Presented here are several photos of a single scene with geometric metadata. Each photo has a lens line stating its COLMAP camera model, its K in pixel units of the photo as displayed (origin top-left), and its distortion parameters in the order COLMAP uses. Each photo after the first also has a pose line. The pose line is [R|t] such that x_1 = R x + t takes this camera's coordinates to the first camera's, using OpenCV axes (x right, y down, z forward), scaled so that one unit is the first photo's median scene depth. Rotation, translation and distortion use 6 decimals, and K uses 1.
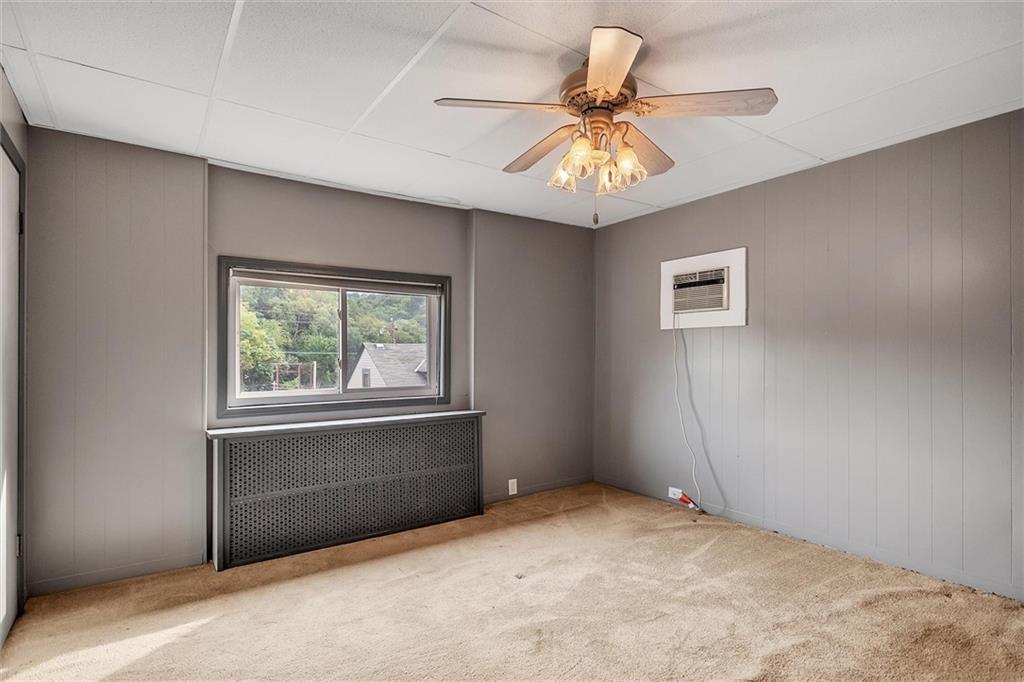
lens RADIAL K [[535.4, 0, 512.6], [0, 535.4, 350.5], [0, 0, 1]] dist [0.015904, 0.000859]
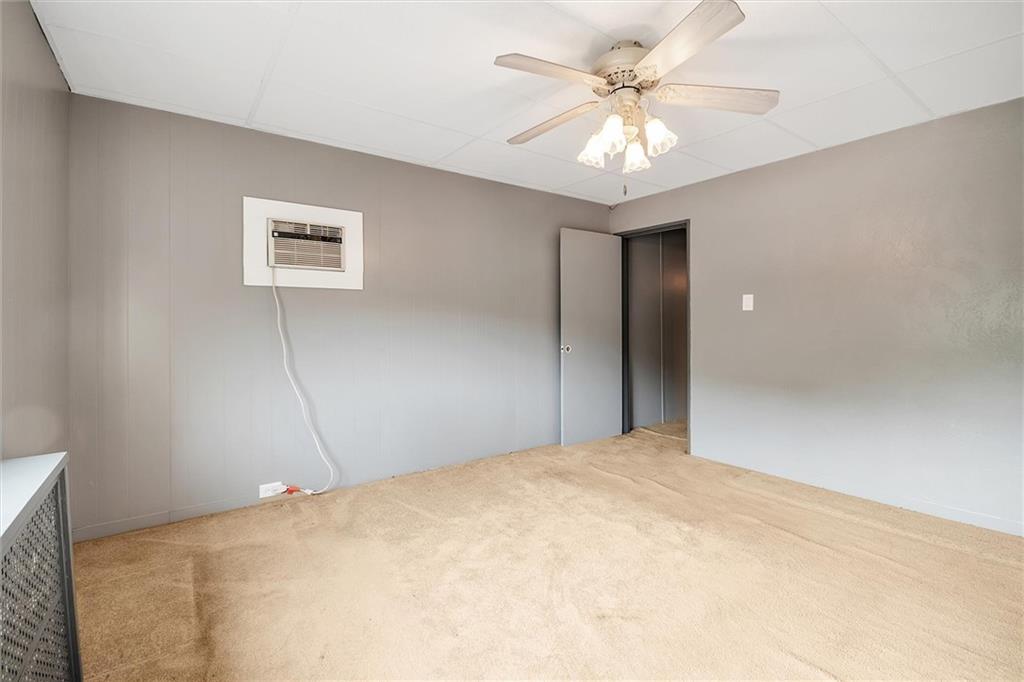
lens RADIAL K [[463.4, 0, 513.2], [0, 463.4, 334.6], [0, 0, 1]] dist [-0.004849, -0.000364]
pose [[-0.030998, -0.027427, 0.999143, -0.439099], [-0.005863, 0.999611, 0.027258, 0.011799], [-0.999502, -0.005013, -0.031147, 0.717063]]
